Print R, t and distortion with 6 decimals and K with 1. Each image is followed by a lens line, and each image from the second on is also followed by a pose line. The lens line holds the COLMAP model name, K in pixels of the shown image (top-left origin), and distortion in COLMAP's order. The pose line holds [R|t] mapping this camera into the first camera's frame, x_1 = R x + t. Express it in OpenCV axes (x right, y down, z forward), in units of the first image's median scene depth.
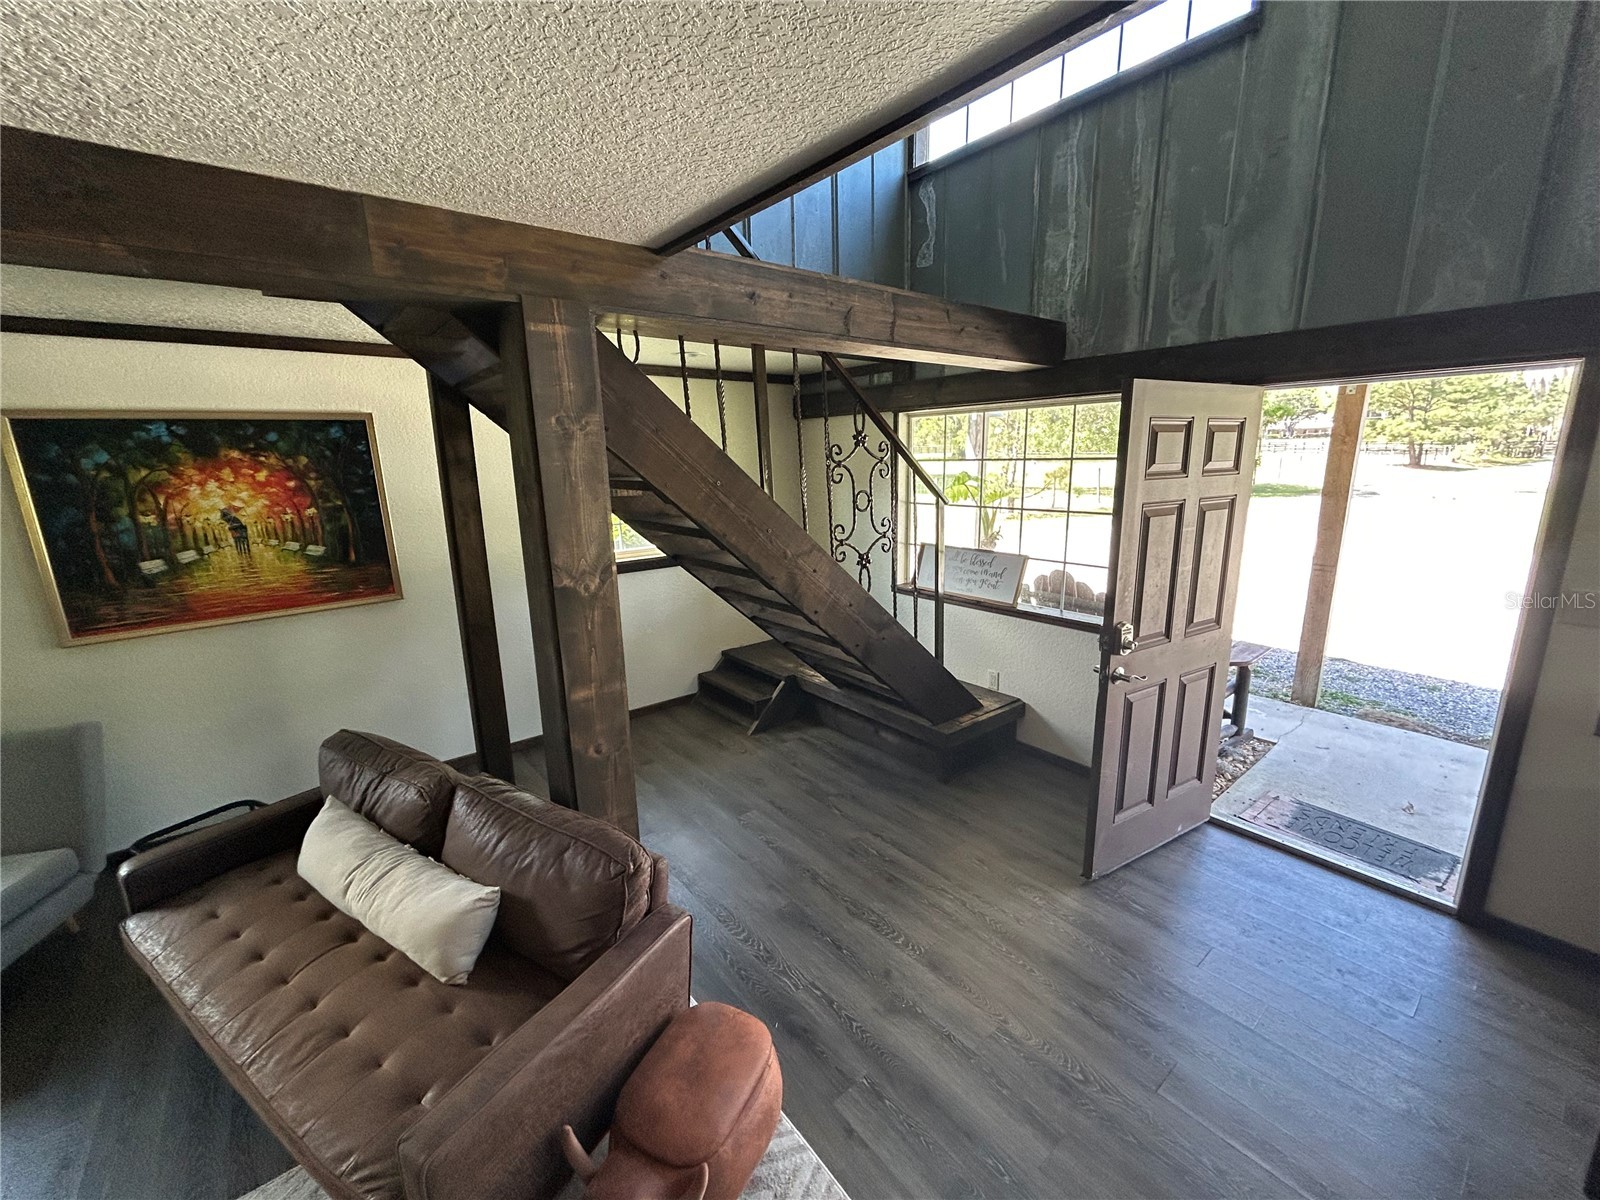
lens RADIAL K [[644.8, 0, 801.8], [0, 644.8, 600.8], [0, 0, 1]] dist [0.001917, 0.001251]
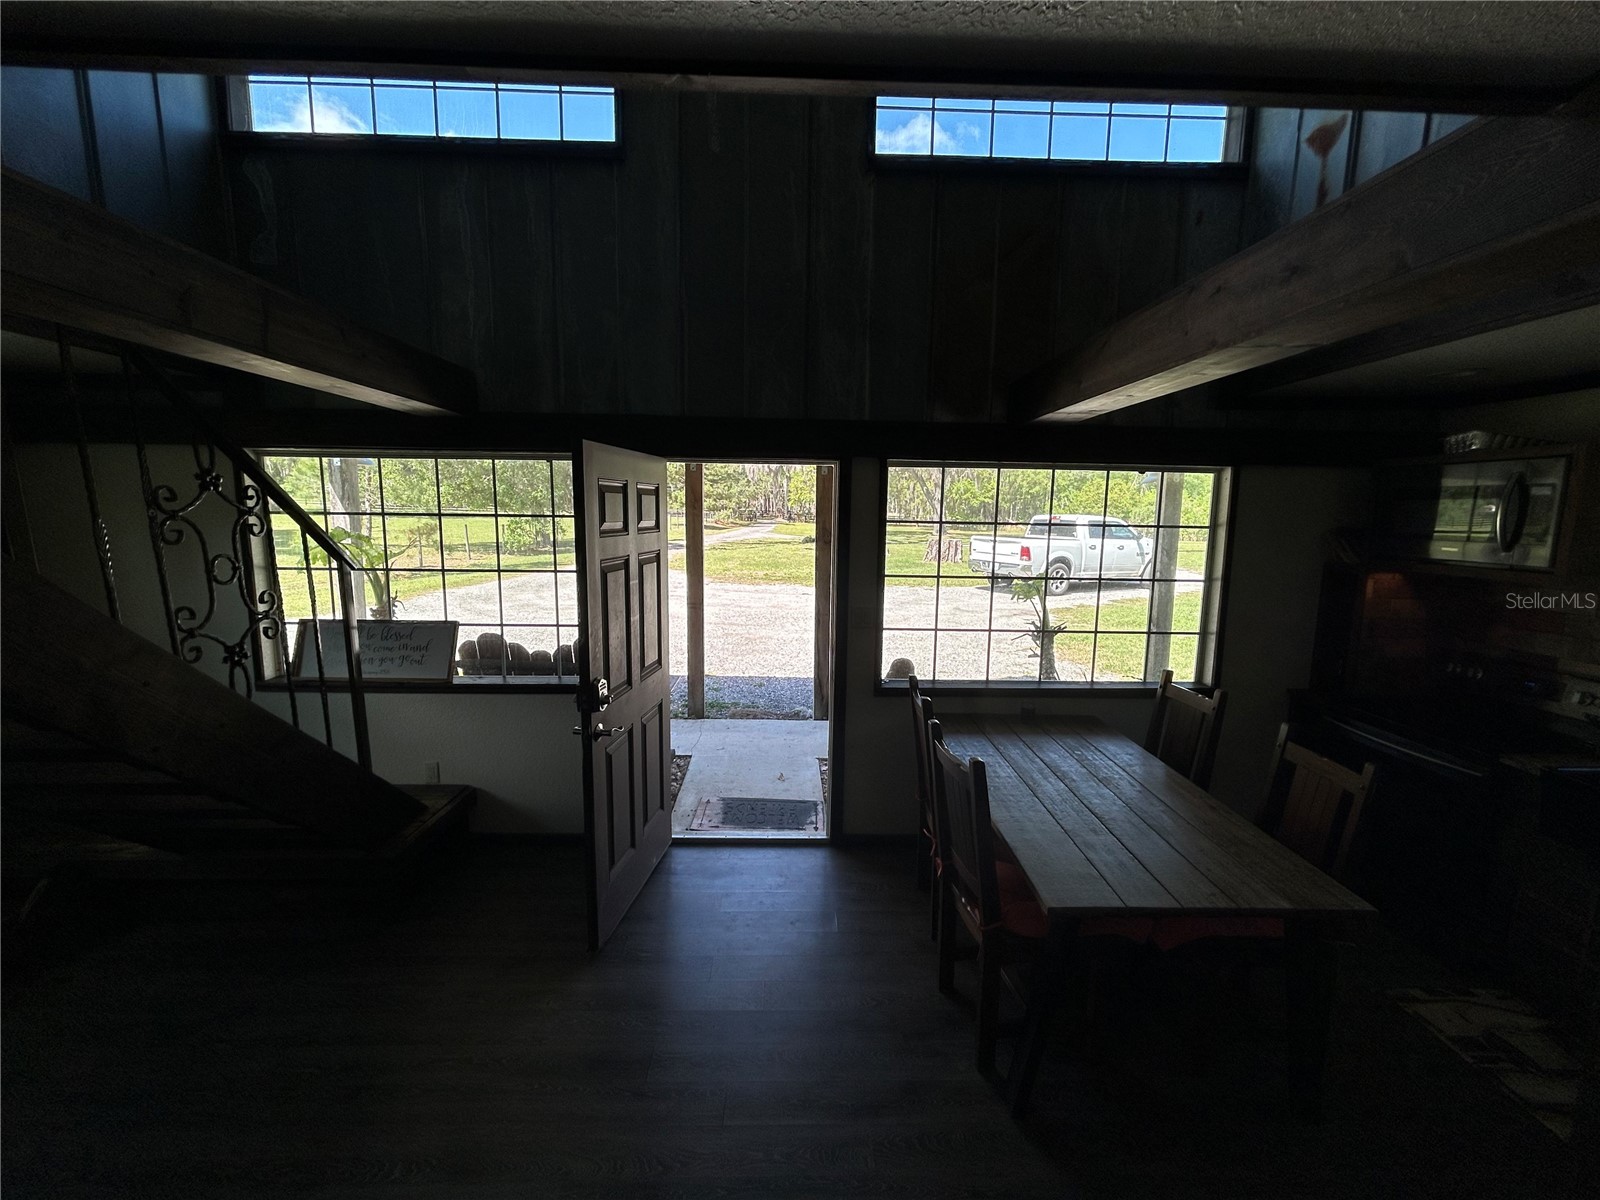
lens RADIAL K [[644.8, 0, 802.3], [0, 644.8, 599.3], [0, 0, 1]] dist [0.001917, 0.001251]
pose [[0.613991, -0.080500, 0.785197, -0.062649], [0.149081, 0.988708, -0.015210, -0.019076], [-0.775107, 0.126397, 0.619059, 0.091505]]
